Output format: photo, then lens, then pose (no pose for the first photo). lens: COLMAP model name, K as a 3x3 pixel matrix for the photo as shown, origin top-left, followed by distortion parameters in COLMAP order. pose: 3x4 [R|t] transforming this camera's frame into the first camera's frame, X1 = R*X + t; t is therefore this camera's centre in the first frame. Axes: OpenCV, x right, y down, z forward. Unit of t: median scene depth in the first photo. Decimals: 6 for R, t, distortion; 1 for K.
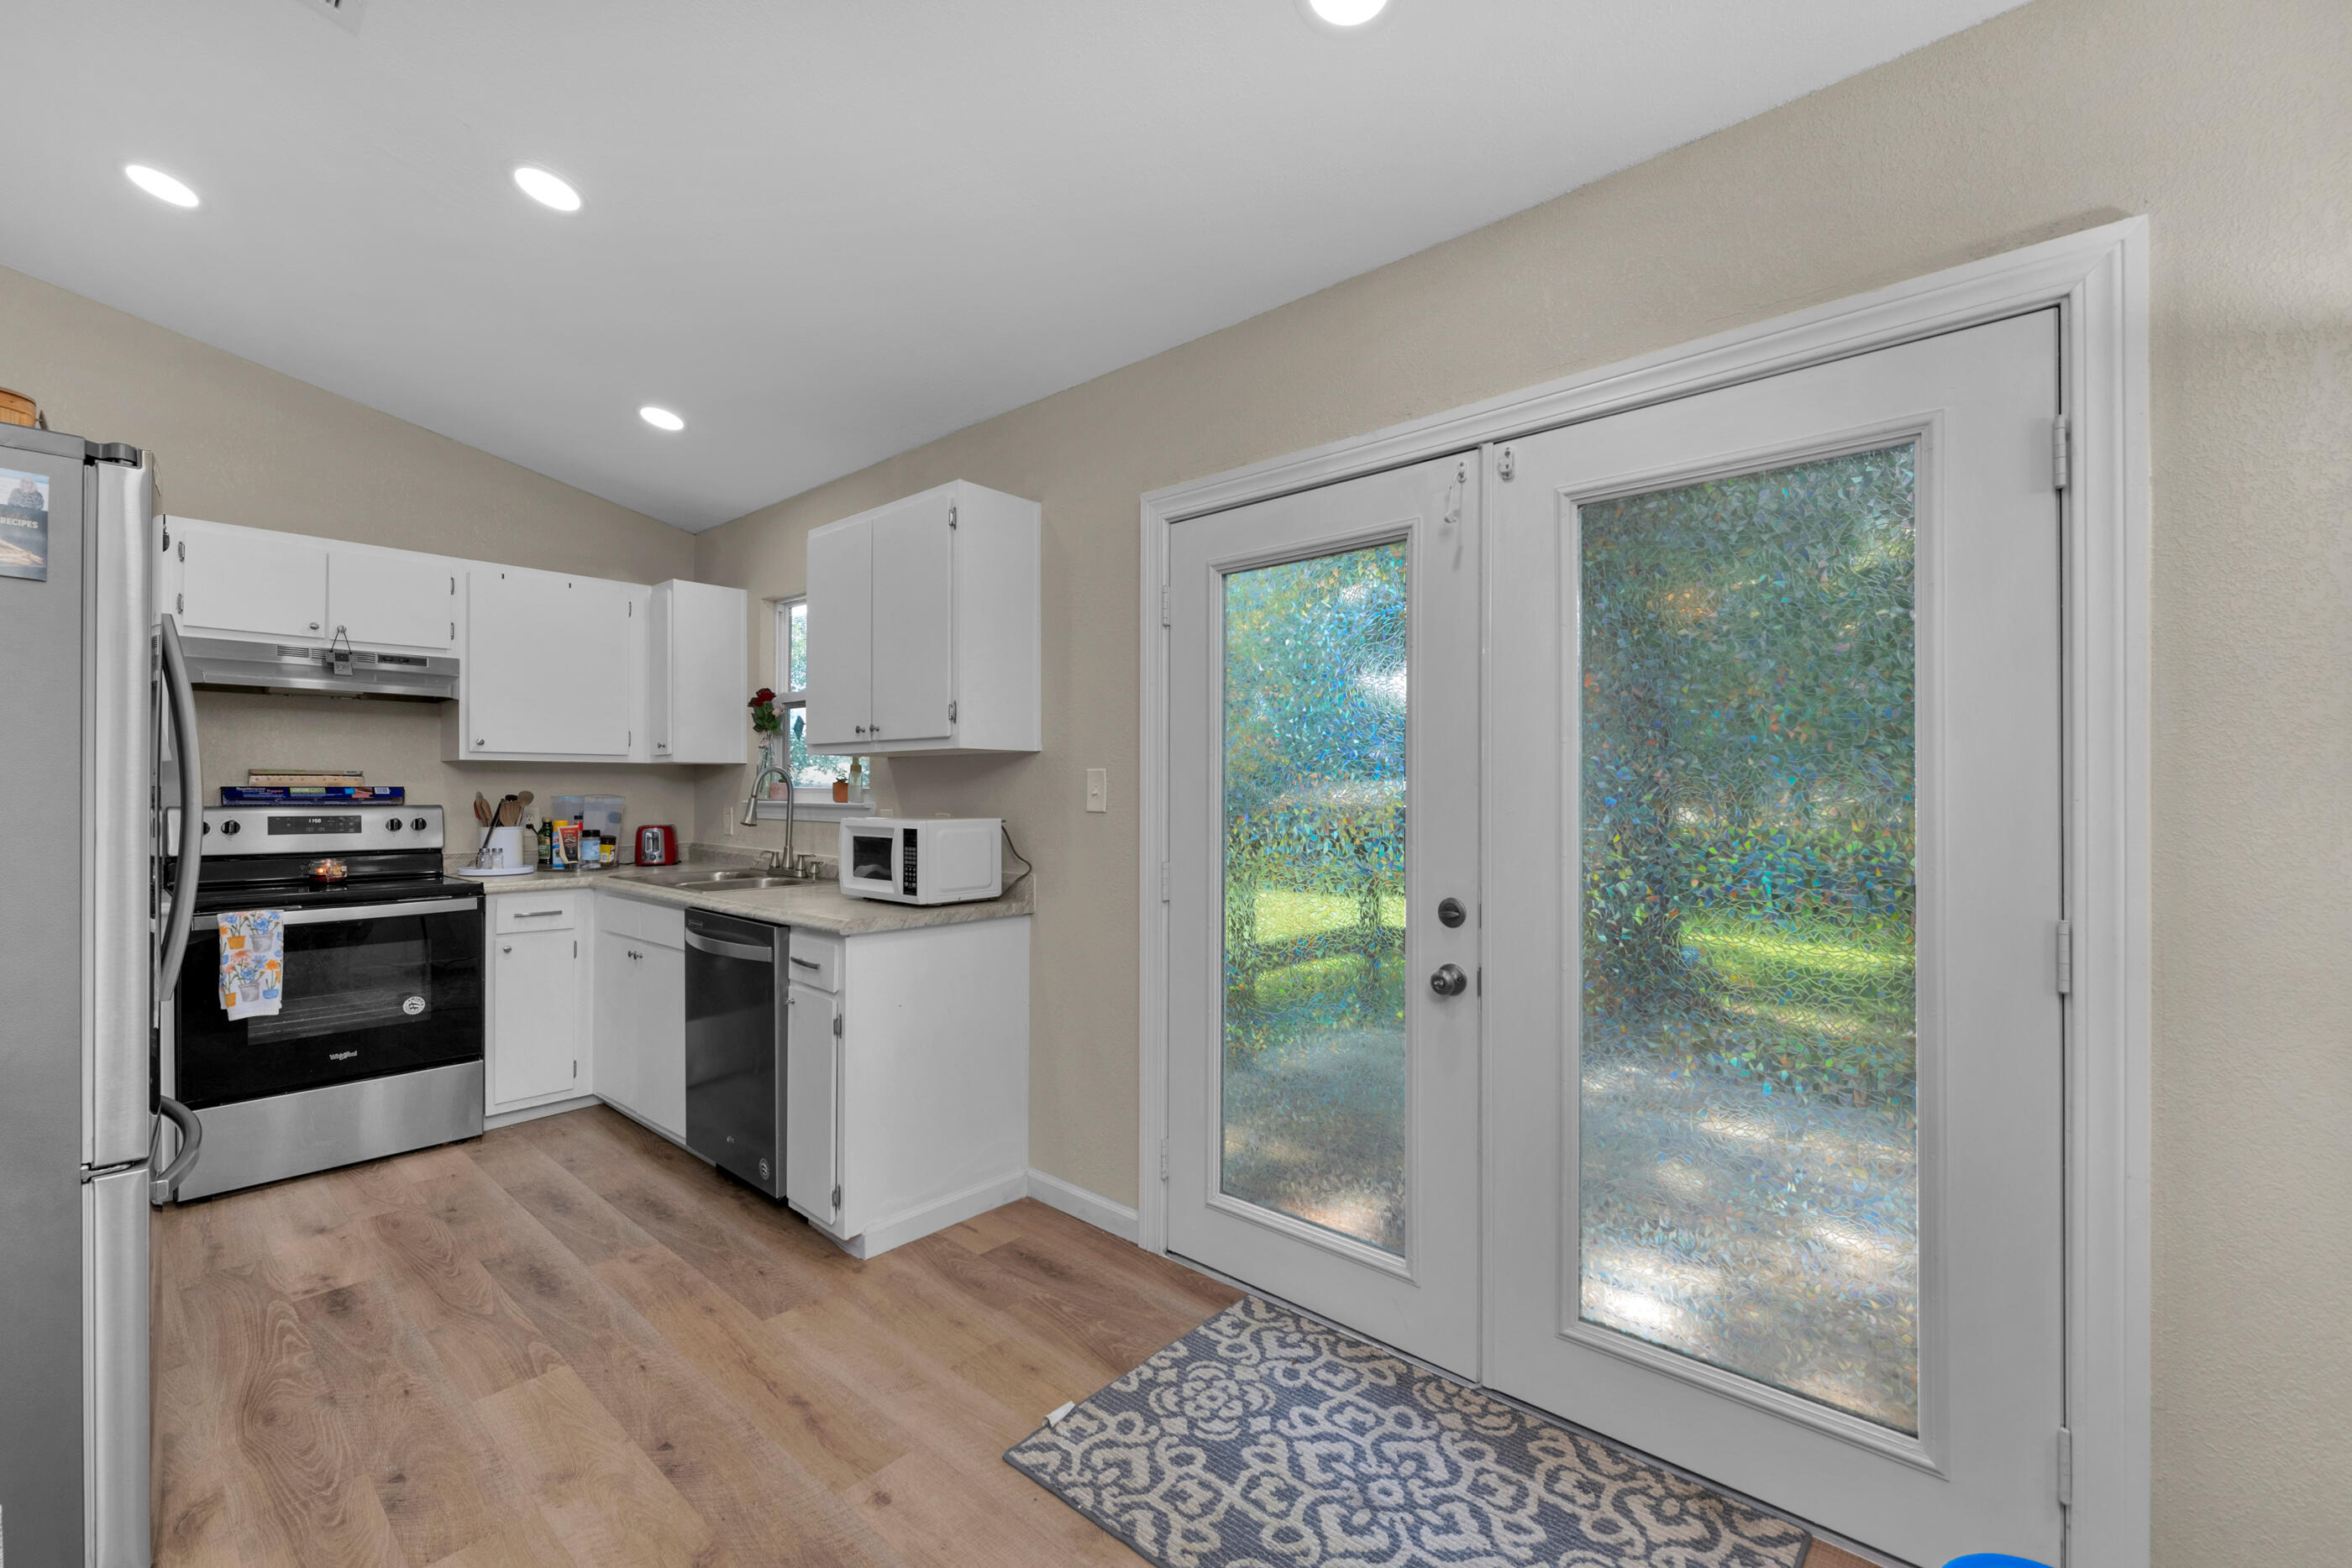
lens RADIAL K [[941.7, 0, 1176.0], [0, 941.7, 784.0], [0, 0, 1]] dist [0.000548, -0.000104]
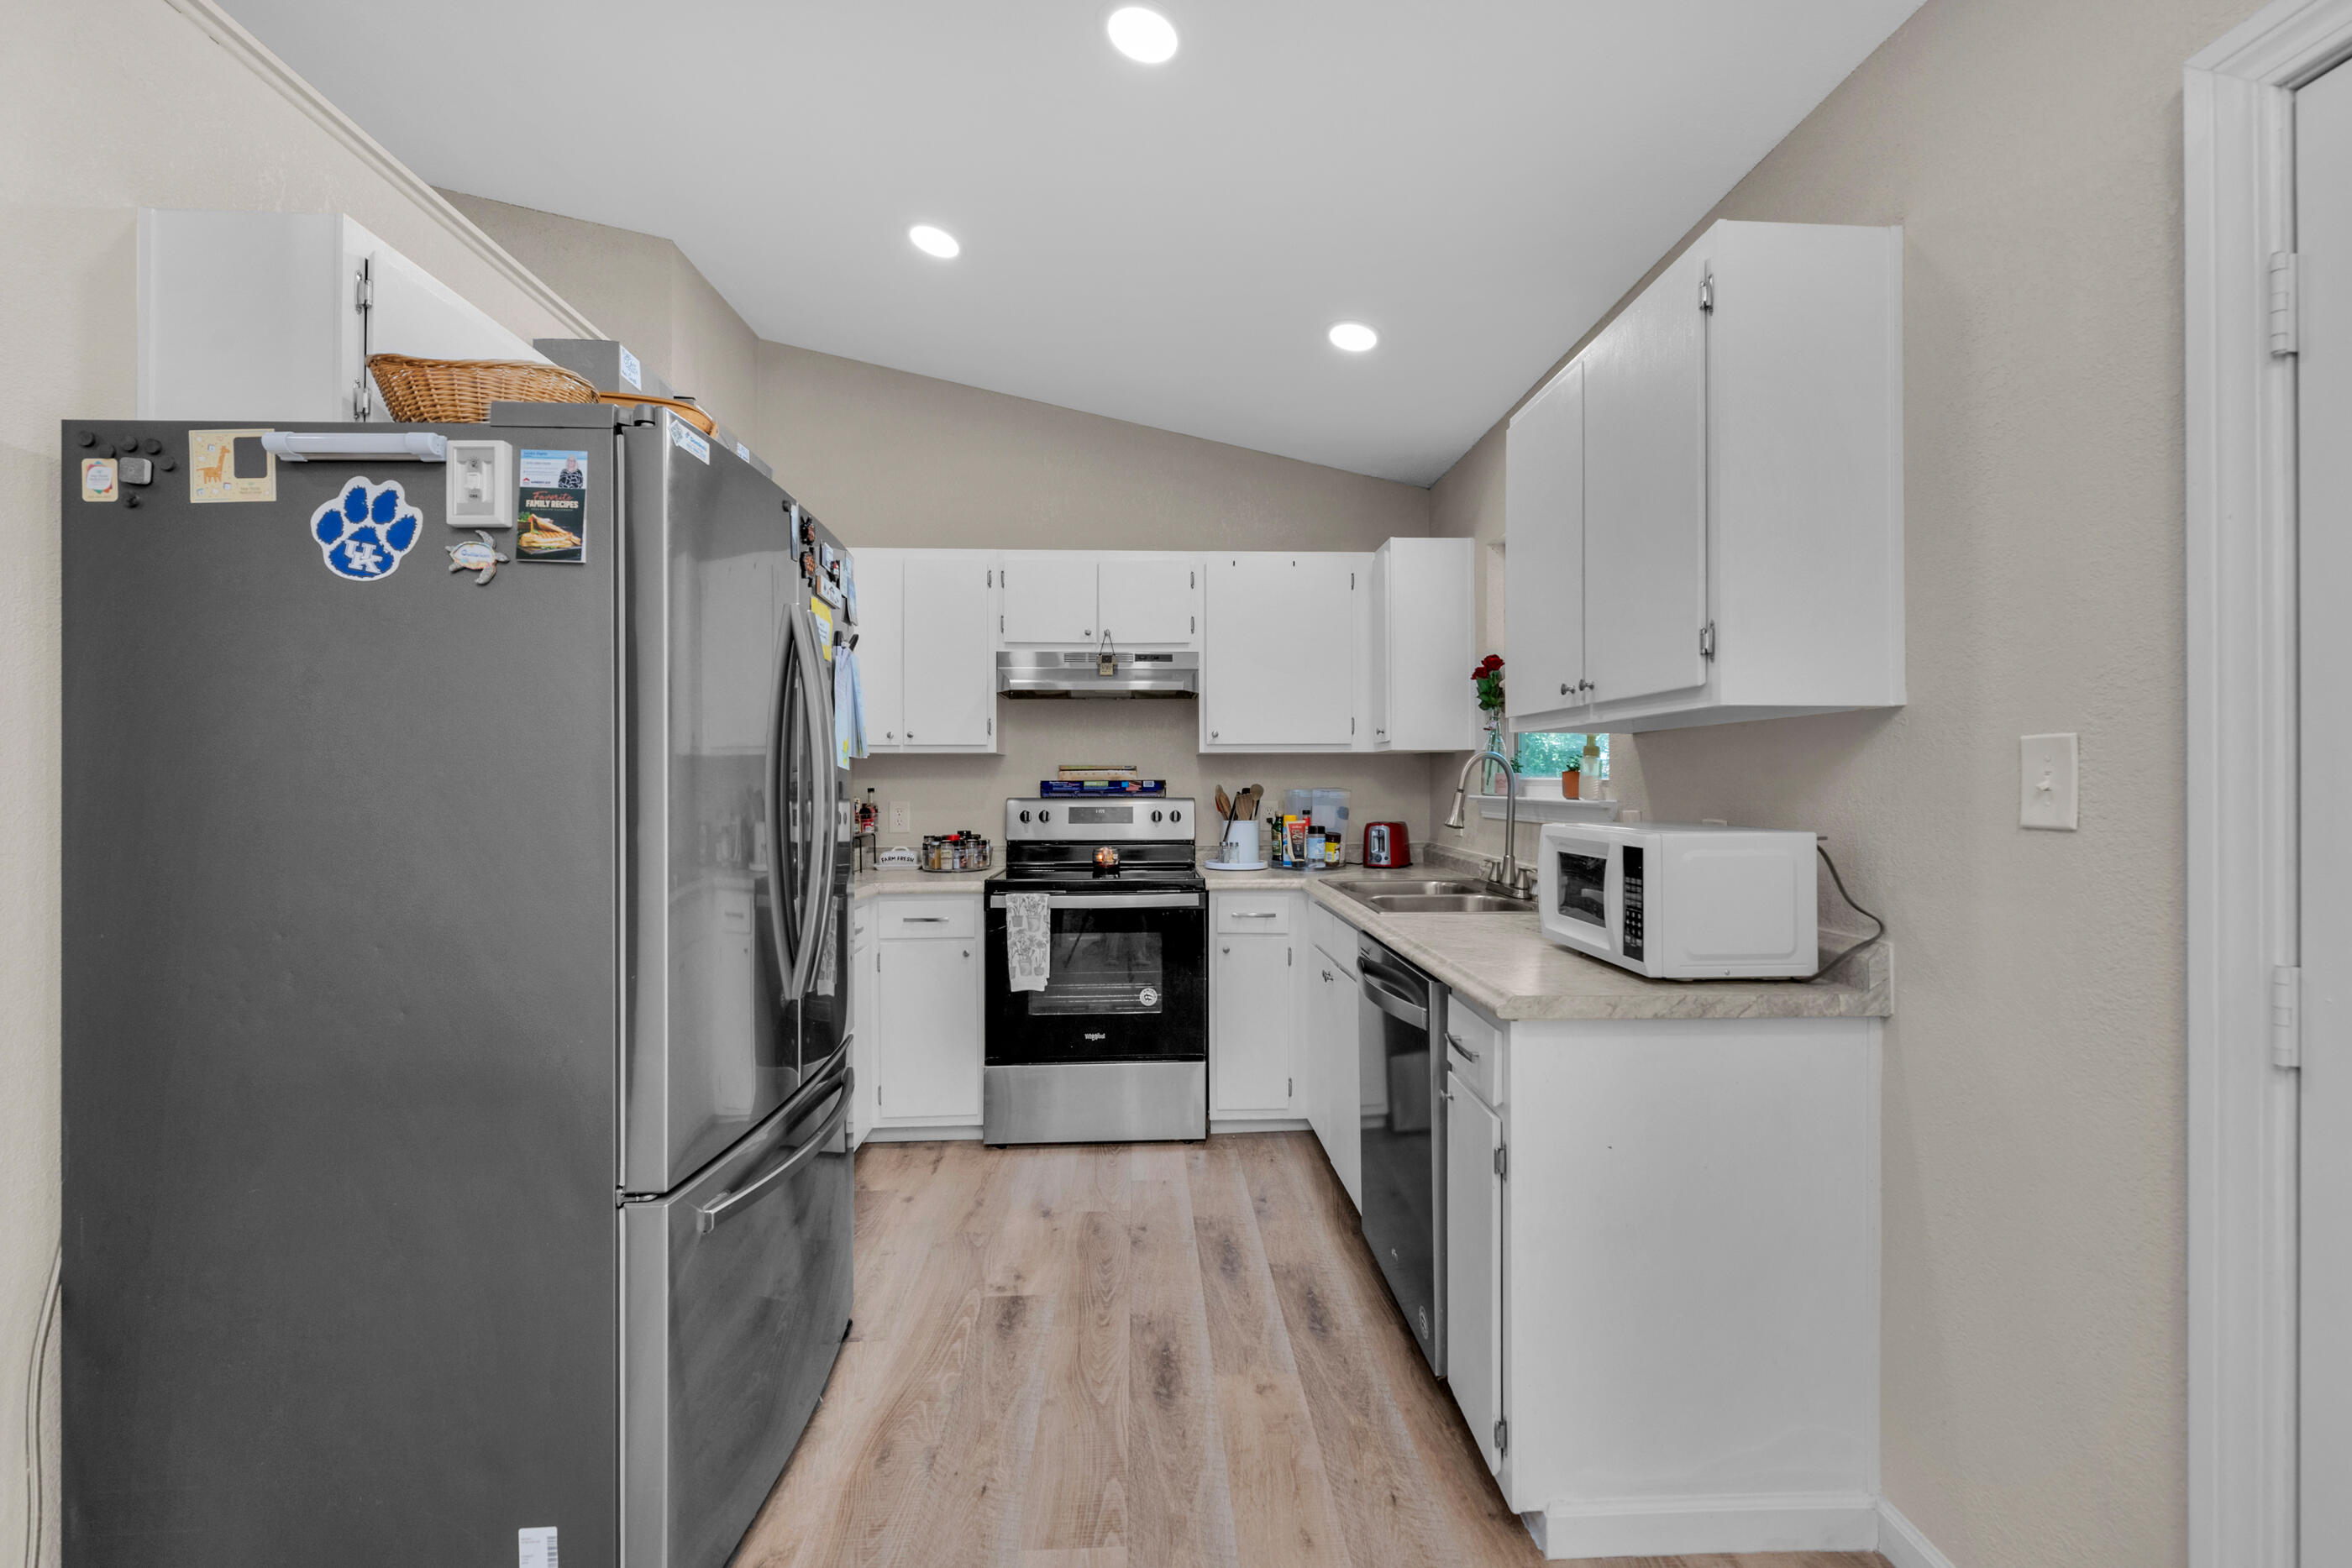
lens RADIAL K [[960.8, 0, 1201.1], [0, 960.8, 779.6], [0, 0, 1]] dist [0.004075, -0.003865]
pose [[0.699360, -0.005408, -0.714749, -0.031270], [0.007655, 0.999971, -0.000077, 0.002904], [0.714728, -0.005418, 0.699381, 0.304124]]
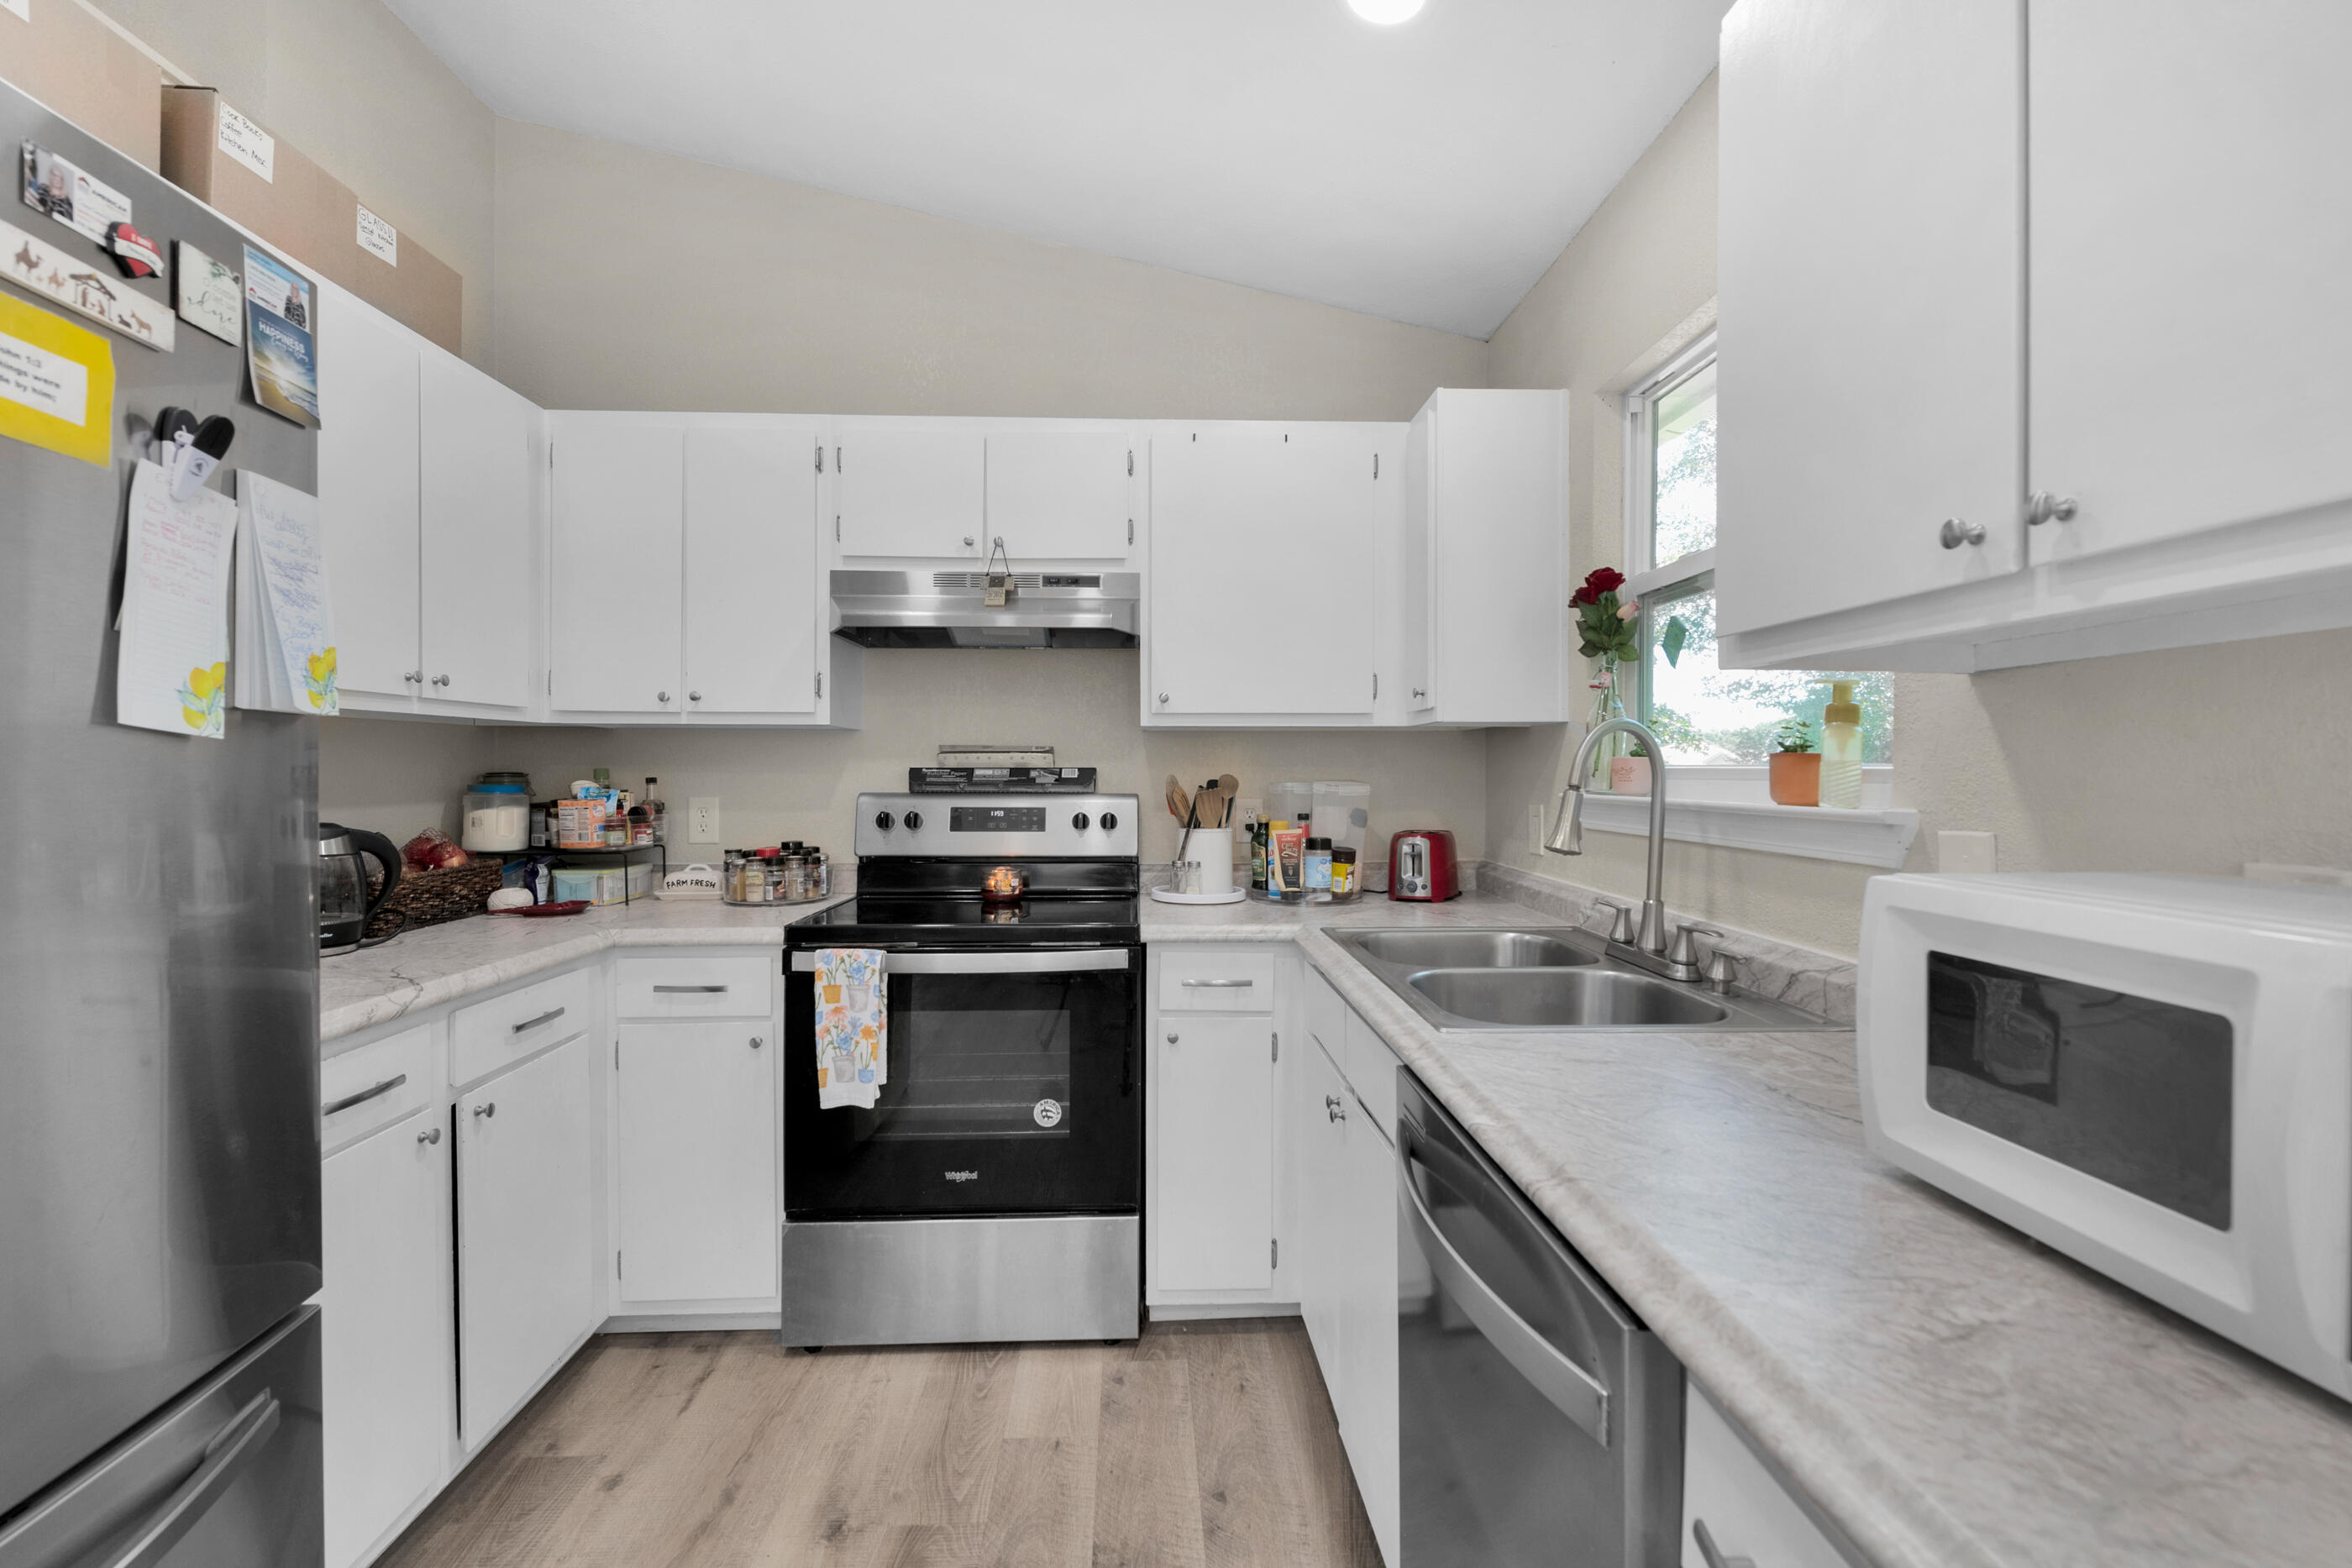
lens RADIAL K [[1001.9, 0, 1175.6], [0, 1001.9, 776.2], [0, 0, 1]] dist [-0.000445, 0.000020]
pose [[0.681009, 0.002993, -0.732269, -0.244535], [0.003630, 0.999966, 0.007462, 0.004332], [0.732266, -0.007740, 0.680974, 0.573036]]
